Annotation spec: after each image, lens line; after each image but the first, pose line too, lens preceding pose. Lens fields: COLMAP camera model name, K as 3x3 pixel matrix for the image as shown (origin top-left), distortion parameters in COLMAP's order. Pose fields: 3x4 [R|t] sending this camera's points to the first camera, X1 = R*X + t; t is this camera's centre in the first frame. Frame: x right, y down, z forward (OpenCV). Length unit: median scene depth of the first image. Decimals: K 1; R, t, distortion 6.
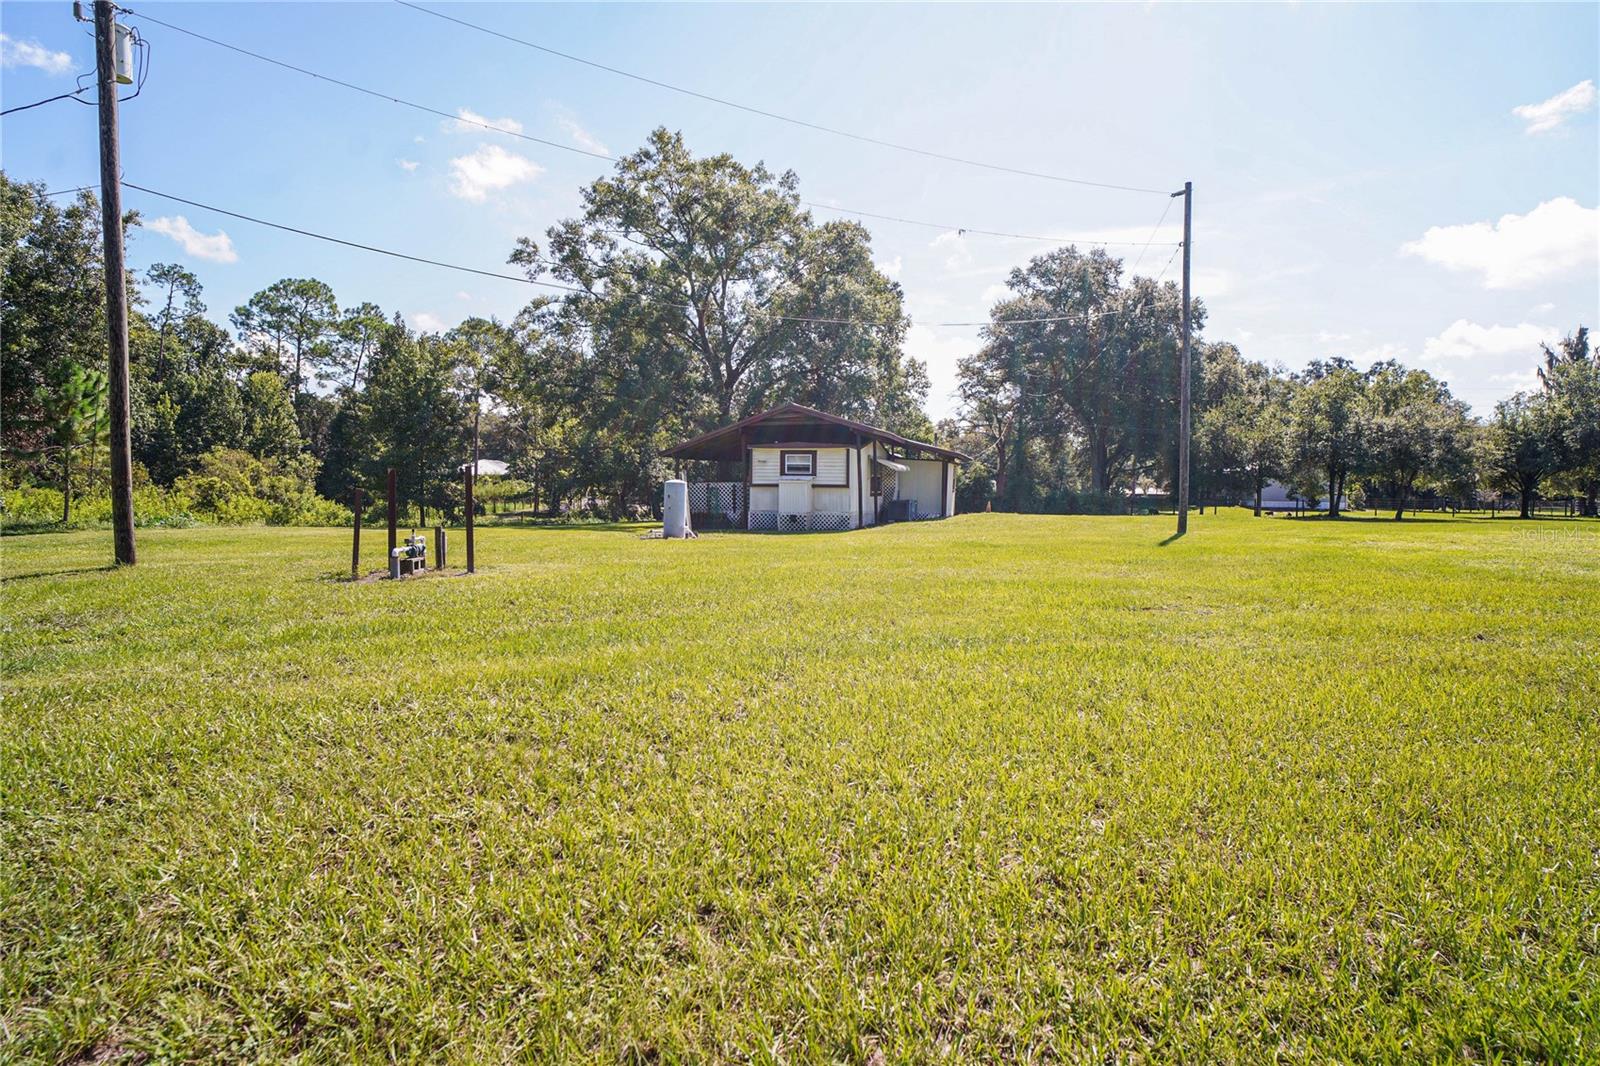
lens RADIAL K [[830.9, 0, 800.5], [0, 830.9, 533.2], [0, 0, 1]] dist [-0.031752, 0.014224]
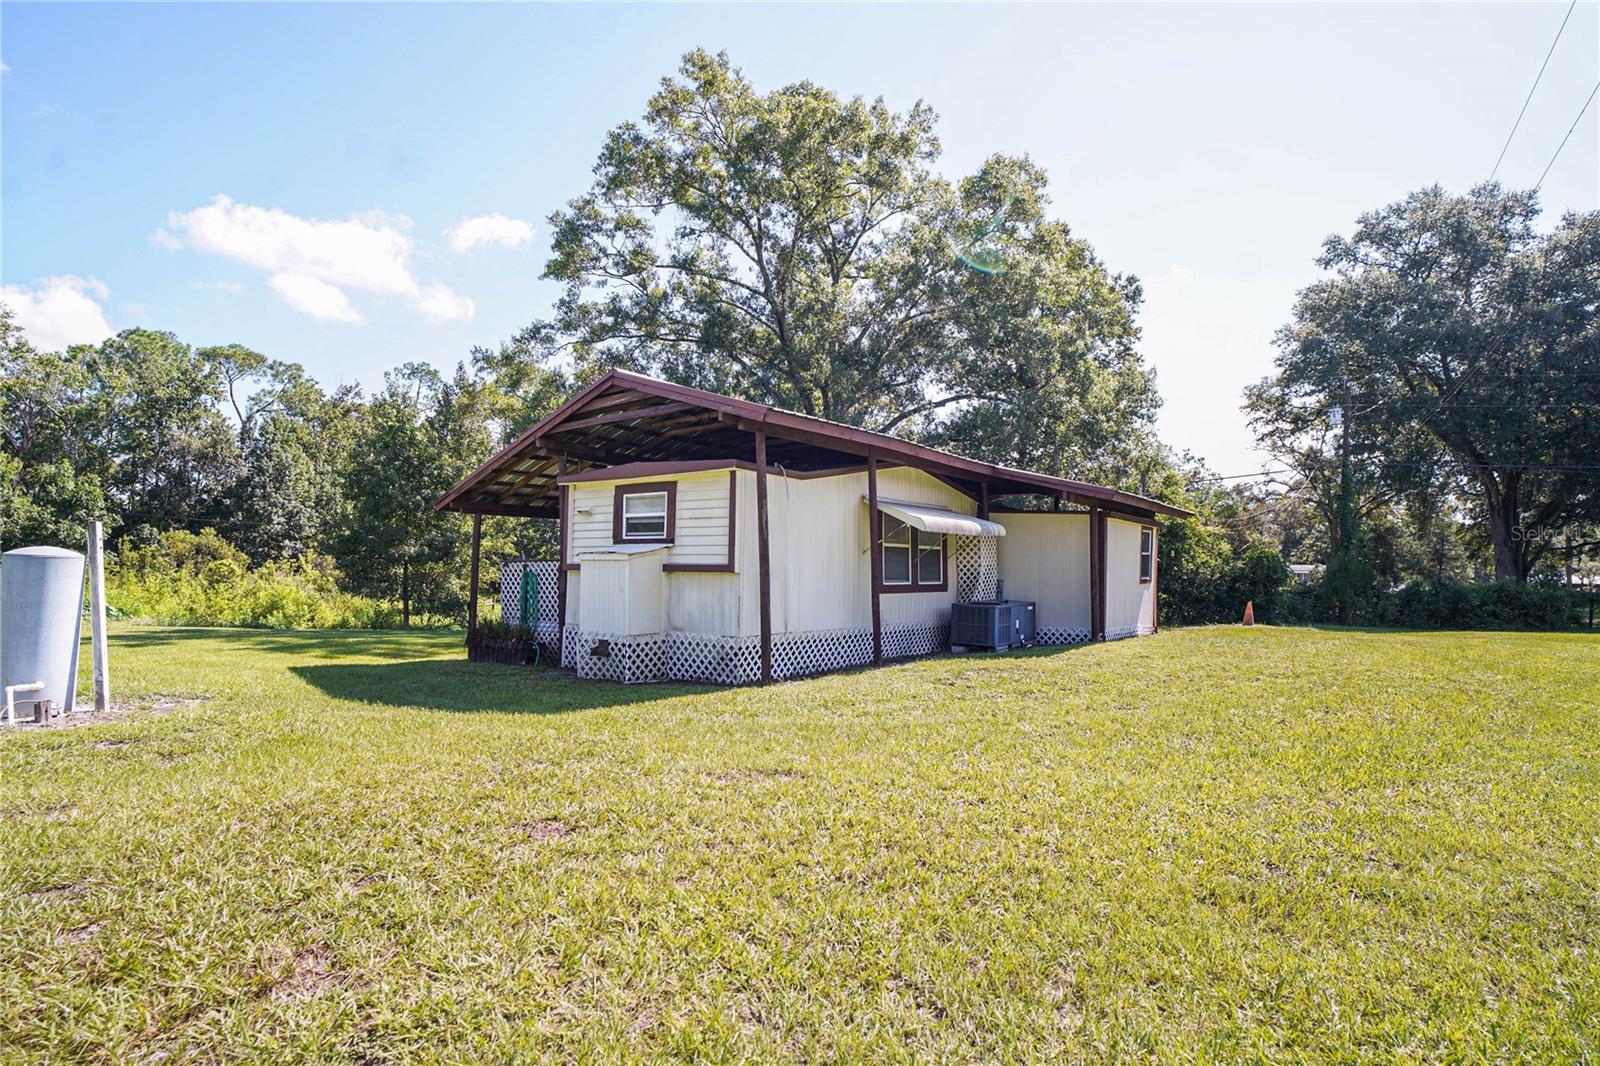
lens RADIAL K [[830.9, 0, 797.4], [0, 830.9, 532.1], [0, 0, 1]] dist [-0.031752, 0.014224]
pose [[0.934456, -0.015935, -0.355722, 0.102080], [-0.021763, 0.994575, -0.101724, -0.016260], [0.355413, 0.102798, 0.929039, 0.302268]]
